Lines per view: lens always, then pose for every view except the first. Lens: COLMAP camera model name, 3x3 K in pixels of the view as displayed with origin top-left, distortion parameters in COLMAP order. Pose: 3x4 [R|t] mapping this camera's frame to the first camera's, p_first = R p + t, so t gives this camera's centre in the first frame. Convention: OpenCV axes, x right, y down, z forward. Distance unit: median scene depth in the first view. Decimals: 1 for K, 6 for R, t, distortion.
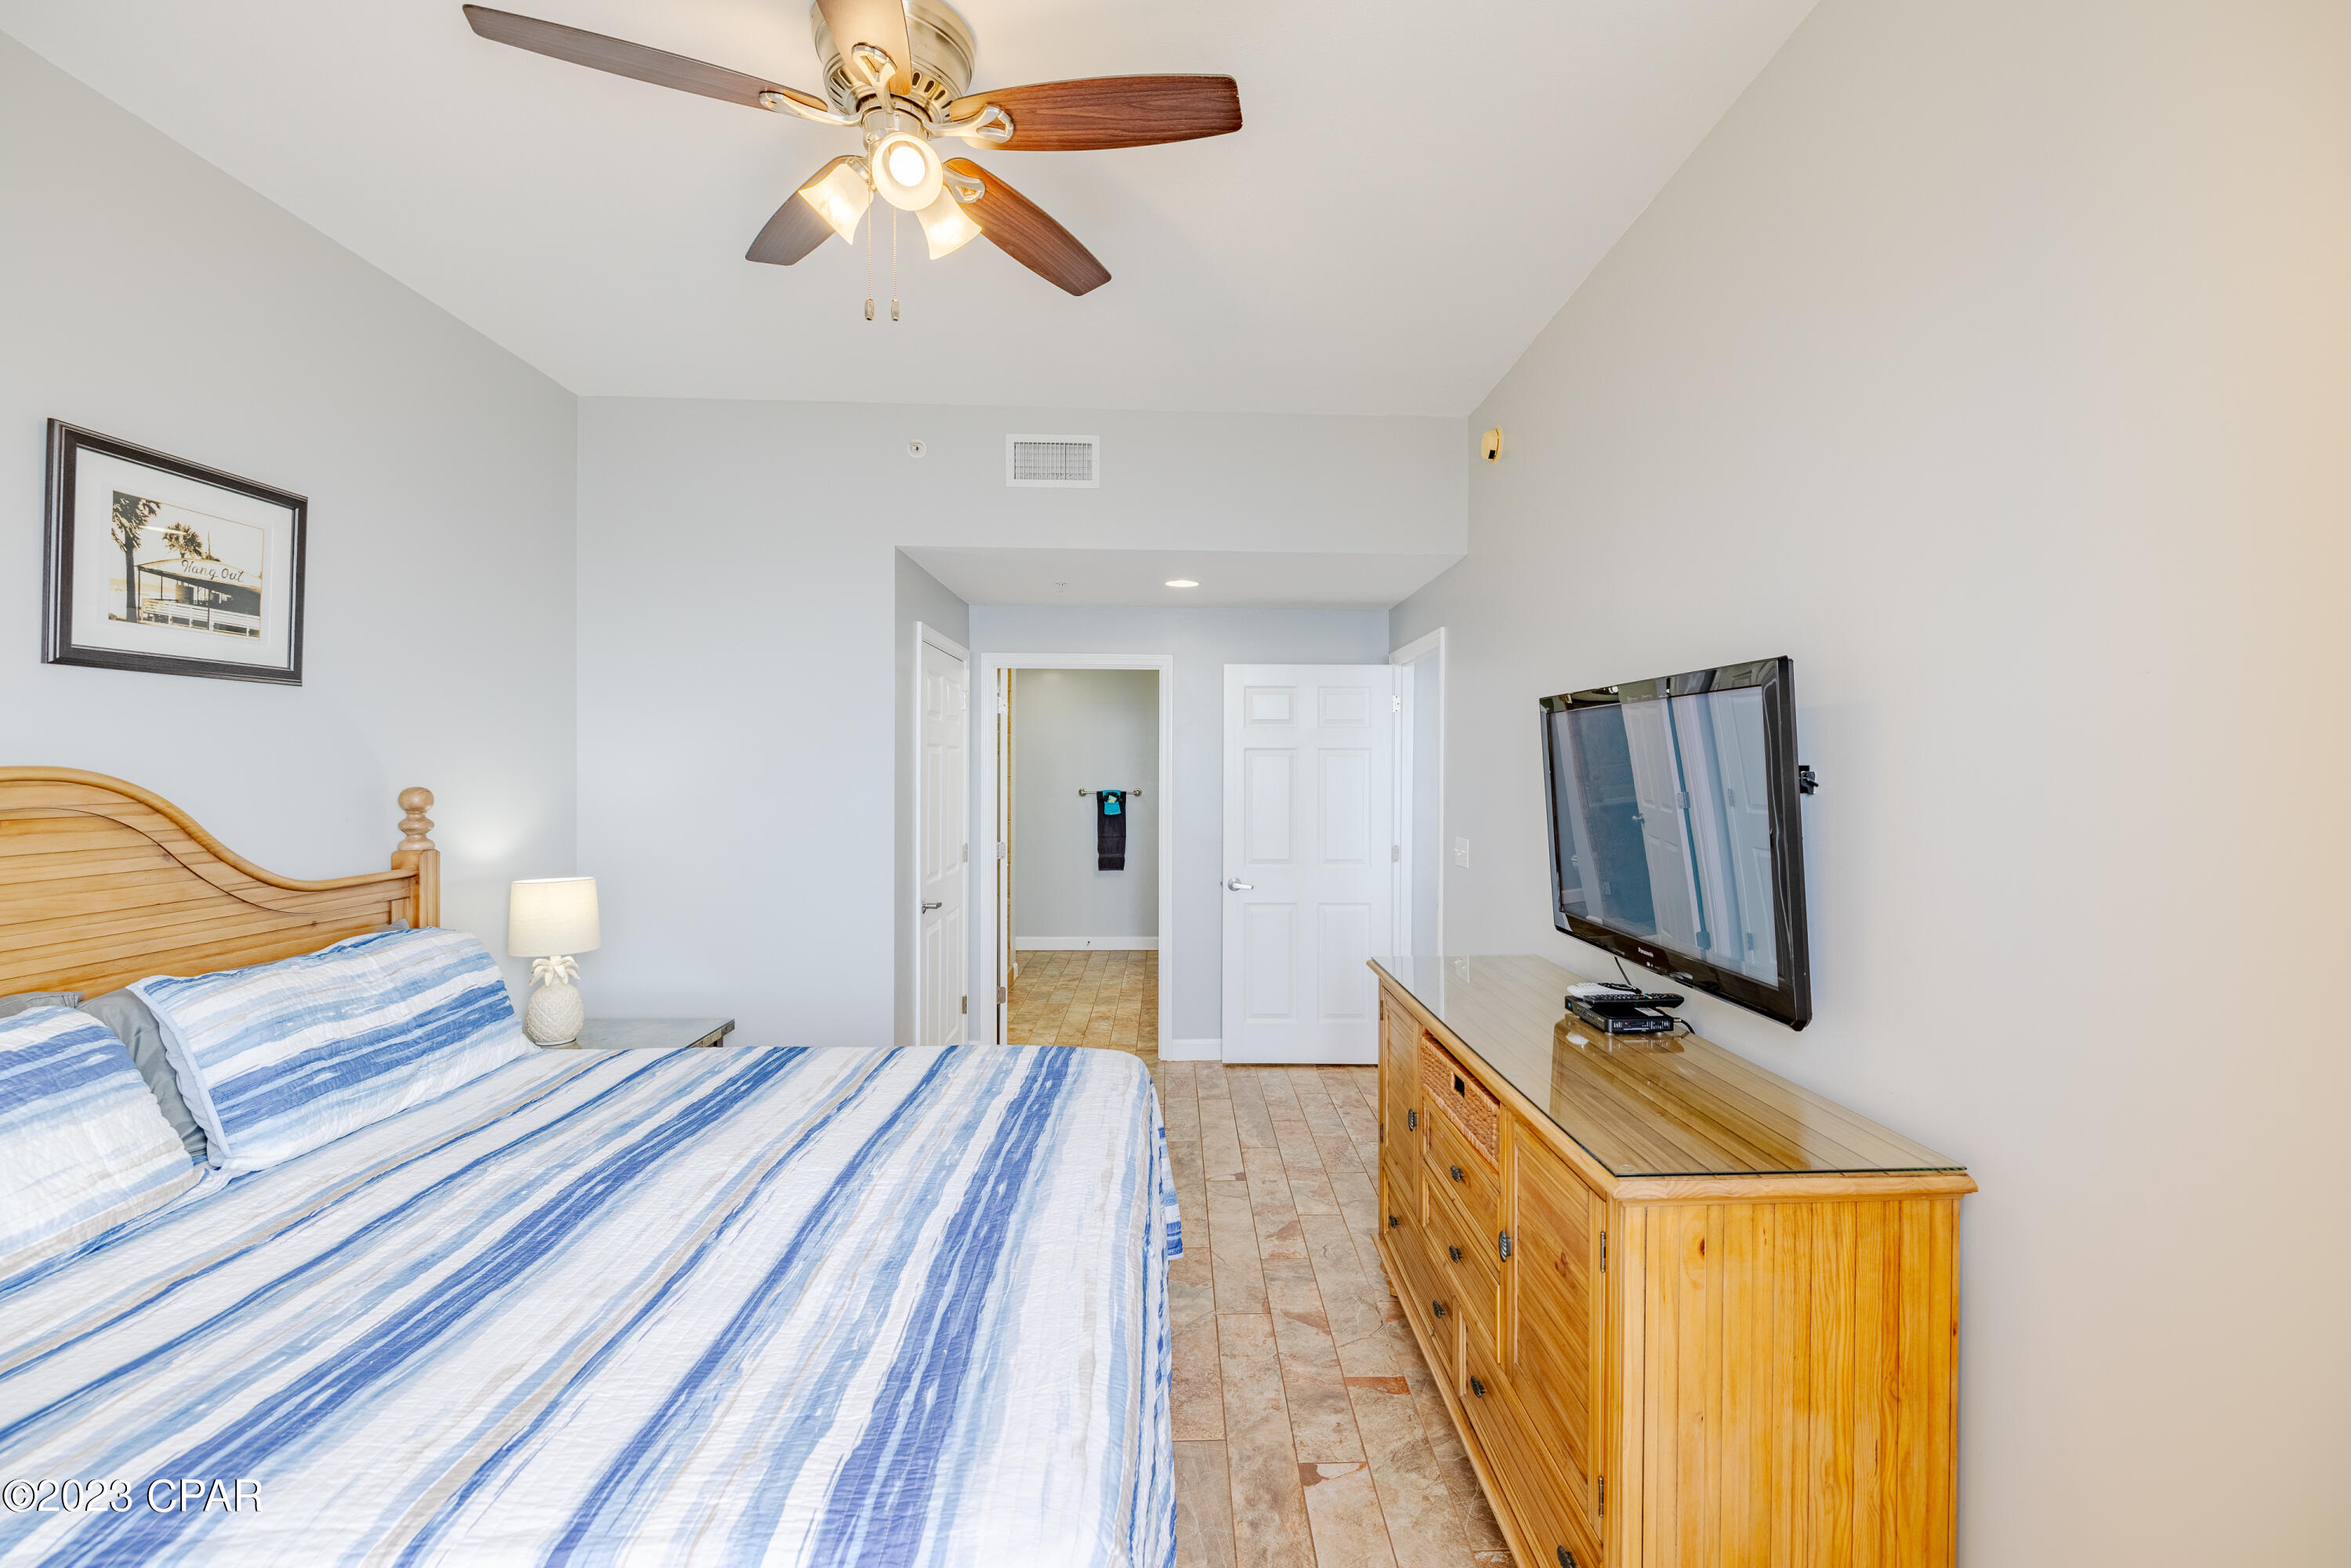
lens RADIAL K [[983.3, 0, 1178.9], [0, 983.3, 776.7], [0, 0, 1]] dist [-0.001180, -0.000552]
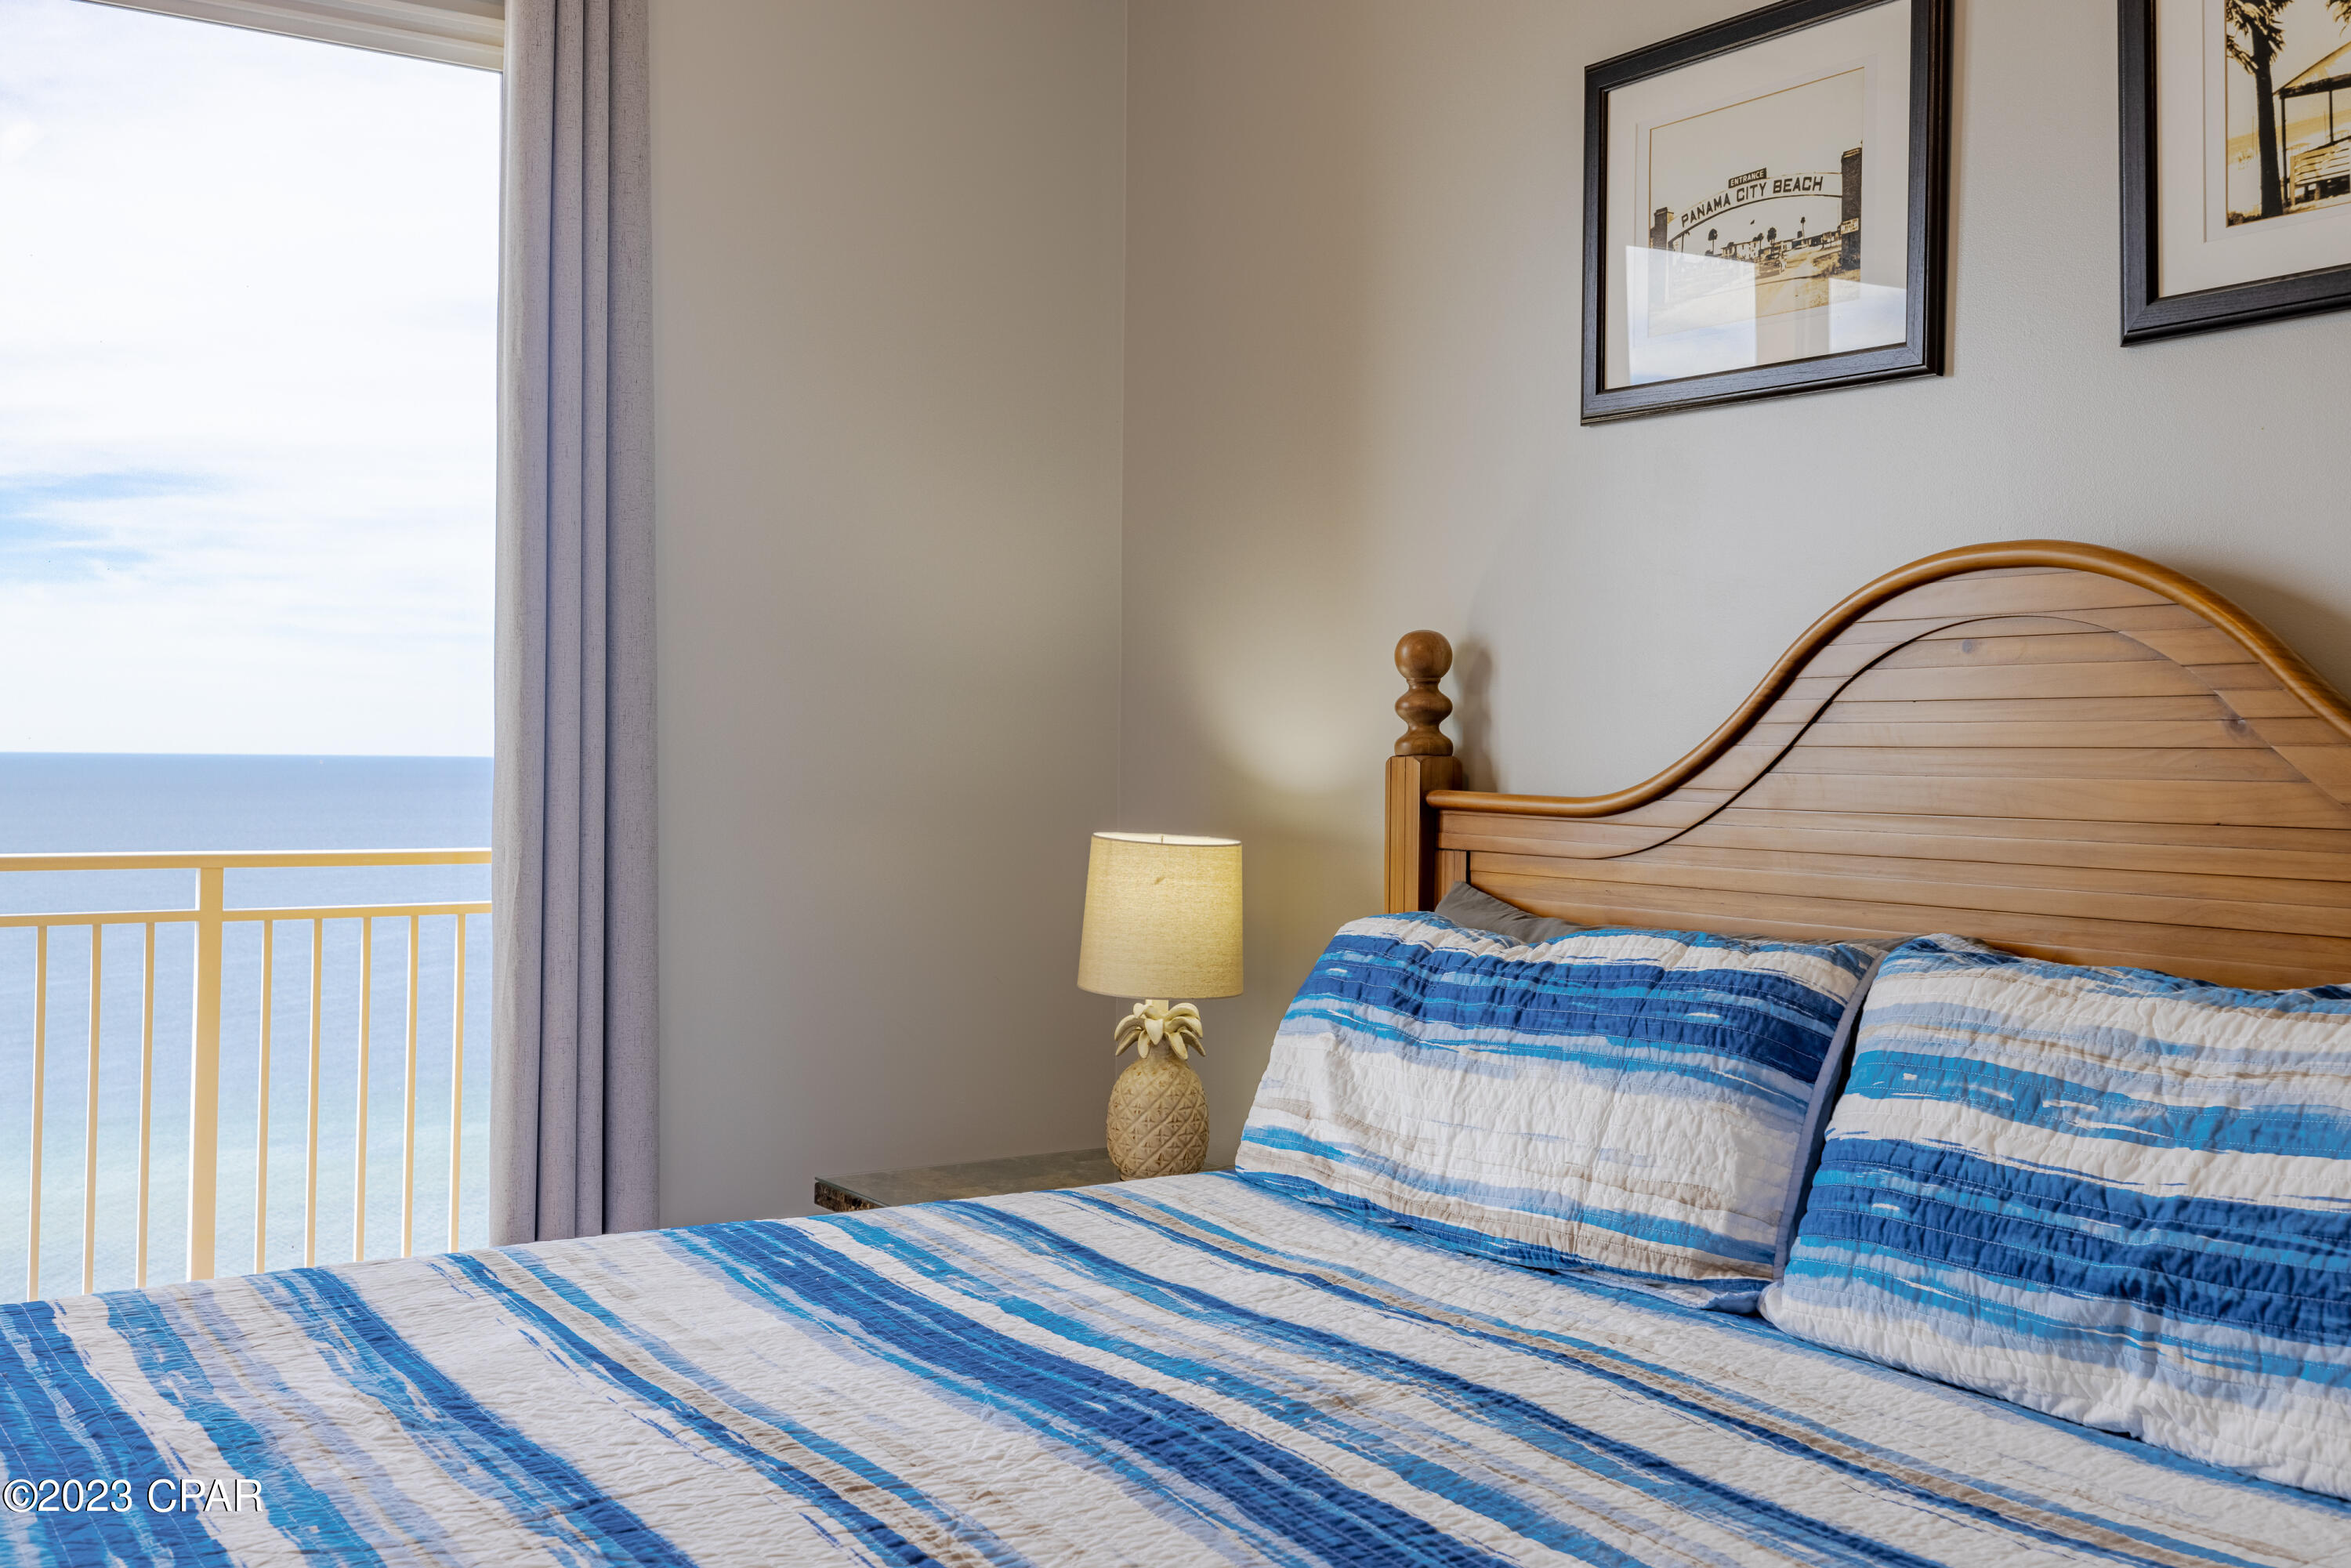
lens RADIAL K [[2282.0, 0, 1176.7], [0, 2282.0, 791.2], [0, 0, 1]] dist [-0.001523, 0.000000]
pose [[-0.843050, -0.006317, -0.537798, -0.051471], [-0.019935, 0.999611, 0.019509, 0.100522], [0.537466, 0.027168, -0.842848, 1.594562]]
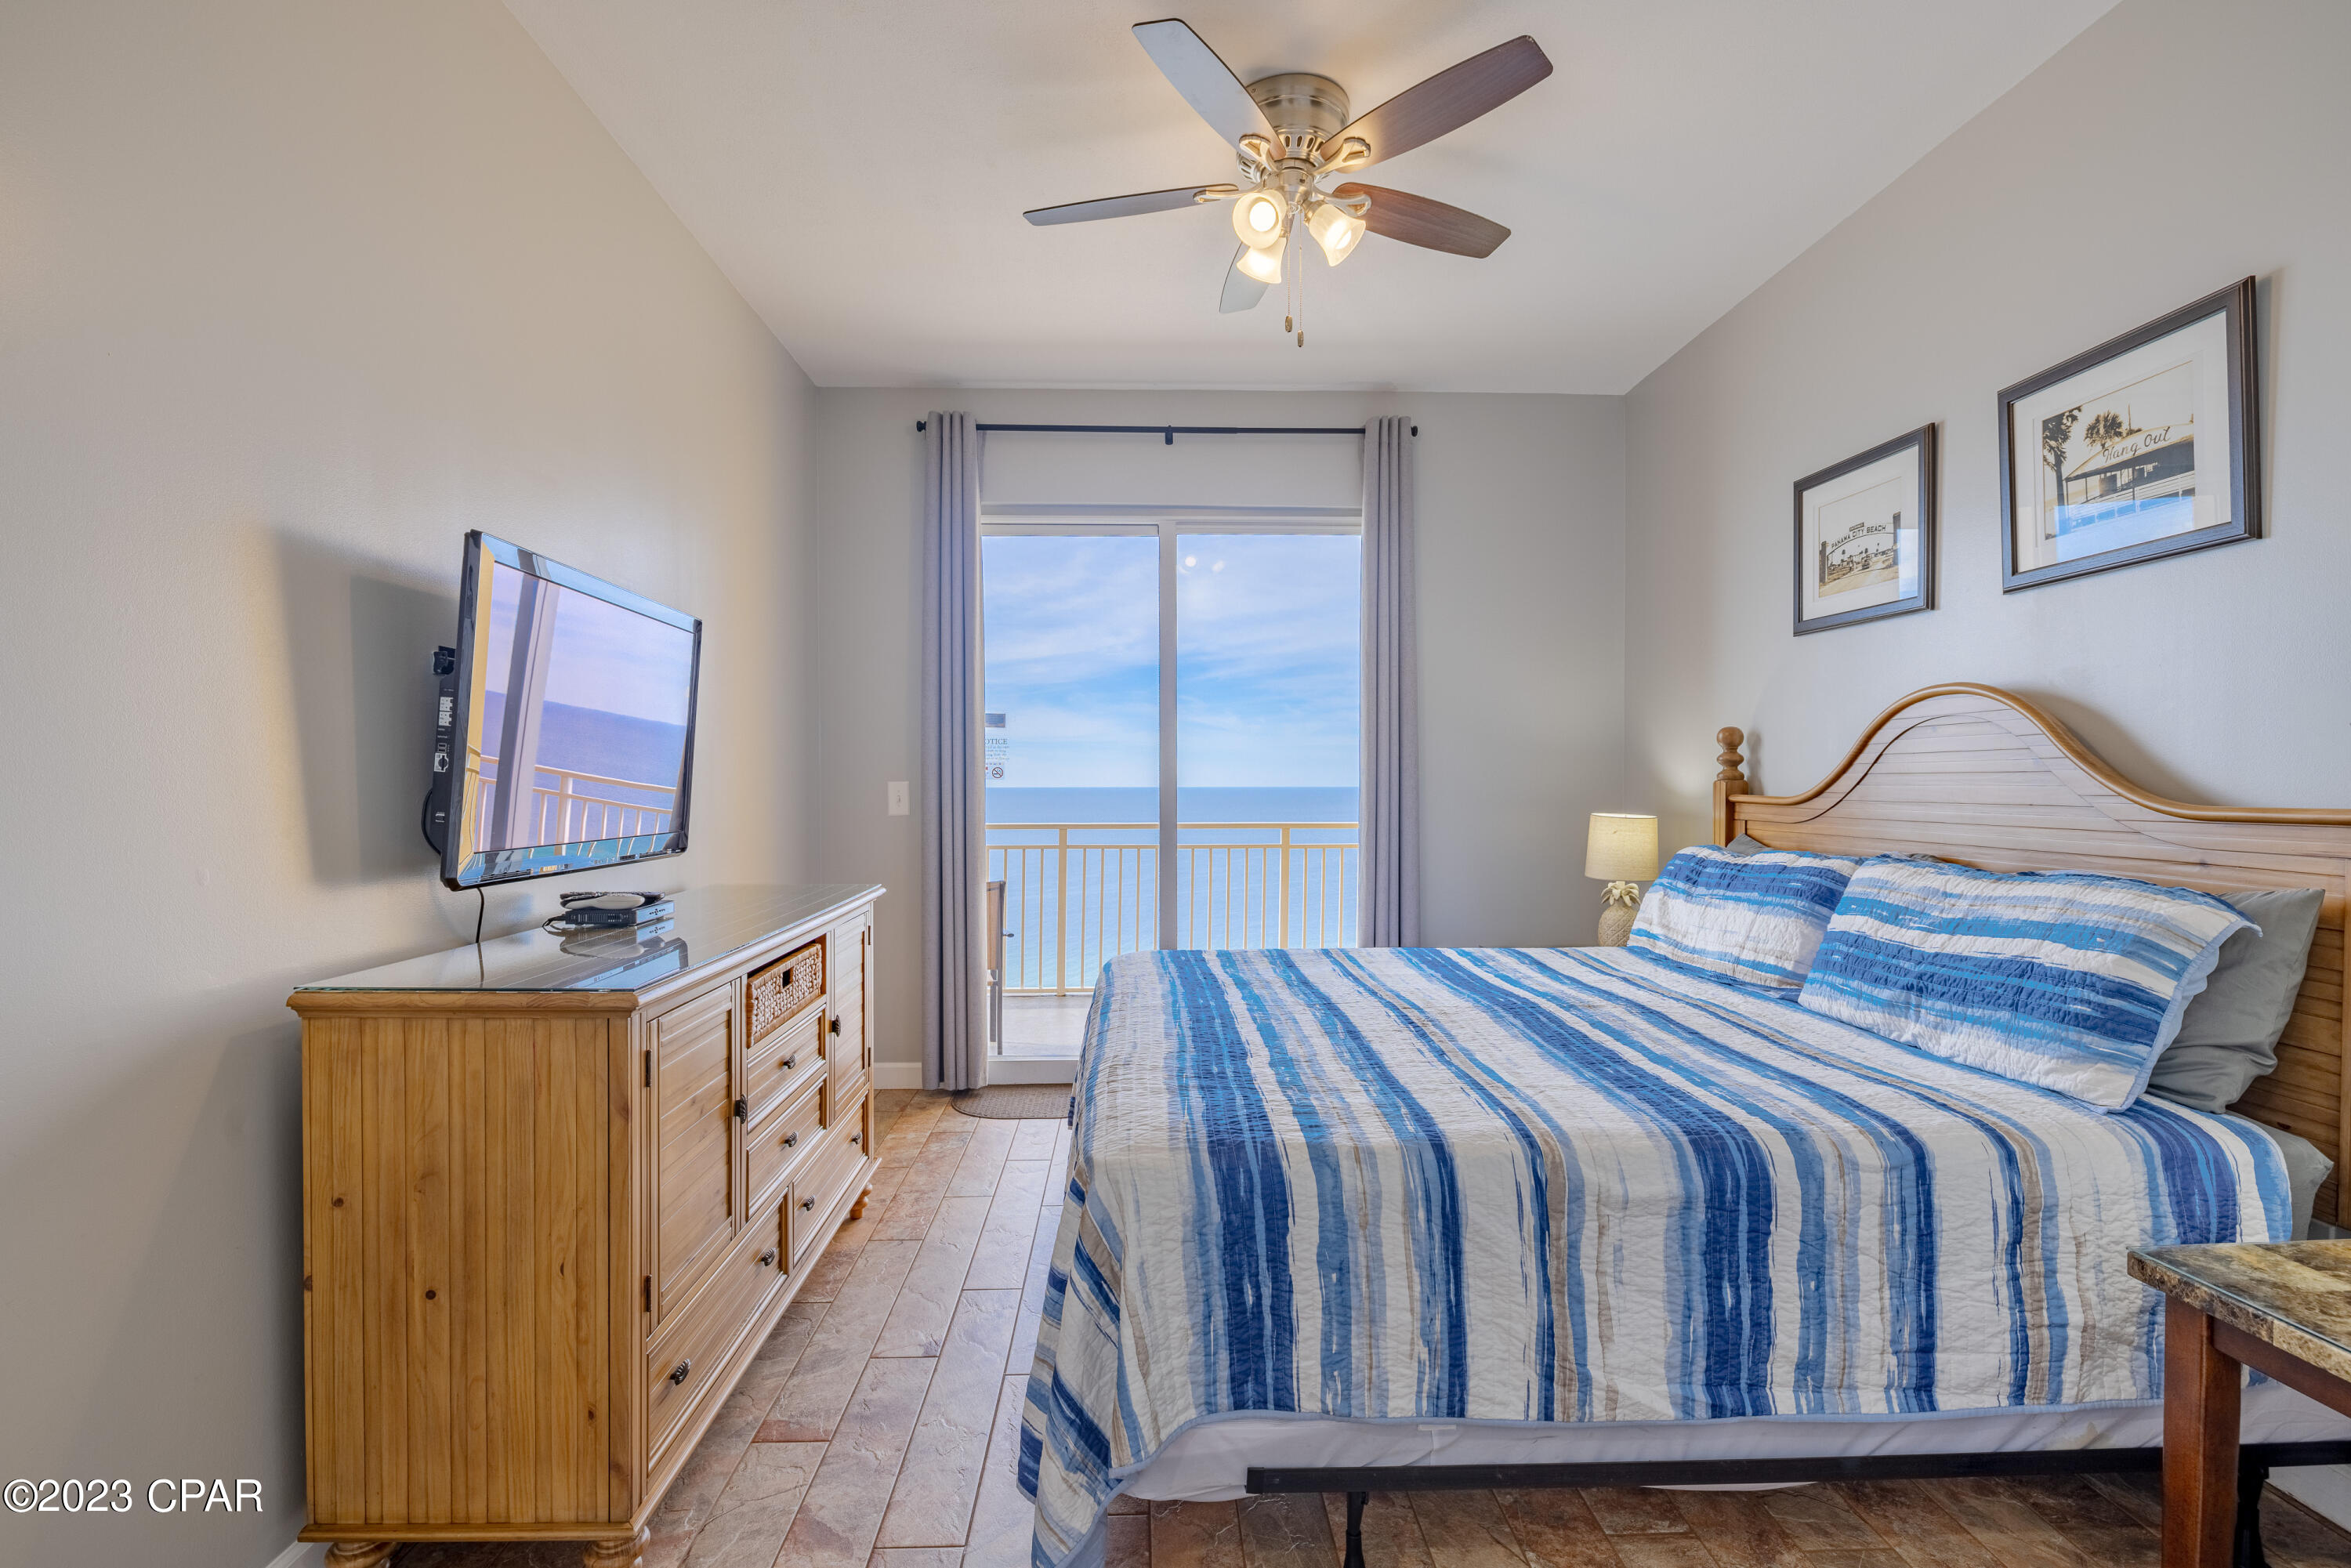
lens RADIAL K [[1104.8, 0, 1170.4], [0, 1104.8, 785.1], [0, 0, 1]] dist [0.023870, 0.000608]
pose [[-0.999642, -0.002103, -0.026672, -0.084905], [-0.002371, 0.999947, 0.010026, 0.096308], [0.026650, 0.010085, -0.999594, 2.112657]]
